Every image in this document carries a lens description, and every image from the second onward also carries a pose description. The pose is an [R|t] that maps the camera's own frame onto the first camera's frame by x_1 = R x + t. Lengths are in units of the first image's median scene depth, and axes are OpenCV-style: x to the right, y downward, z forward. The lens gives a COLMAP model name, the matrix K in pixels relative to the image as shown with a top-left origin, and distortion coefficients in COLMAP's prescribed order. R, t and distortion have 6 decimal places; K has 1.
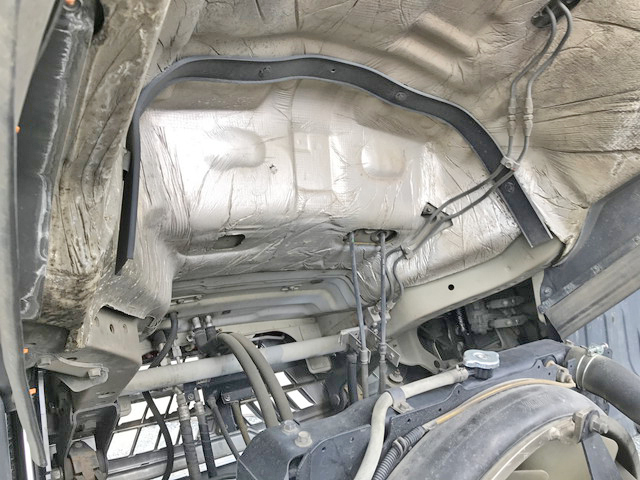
lens RADIAL K [[507.9, 0, 331.1], [0, 507.9, 227.8], [0, 0, 1]] dist [0.031697, -0.004165]
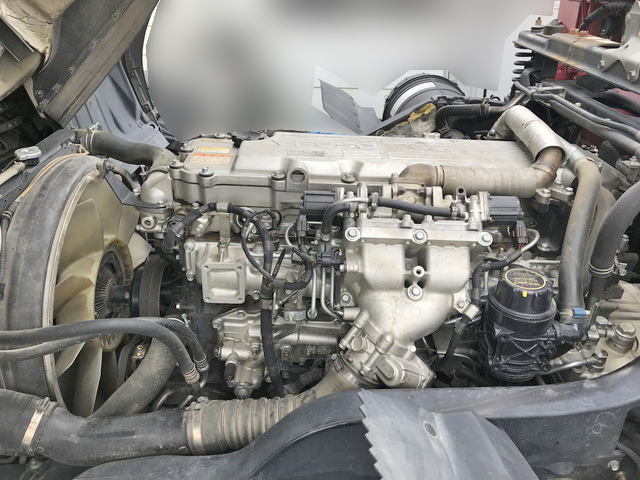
lens RADIAL K [[507.9, 0, 331.1], [0, 507.9, 227.8], [0, 0, 1]] dist [0.031697, -0.004165]
pose [[0.560650, -0.401184, 0.724377, -0.337349], [0.072558, 0.895233, 0.439652, -0.125518], [-0.824868, -0.193932, 0.531022, -0.499038]]
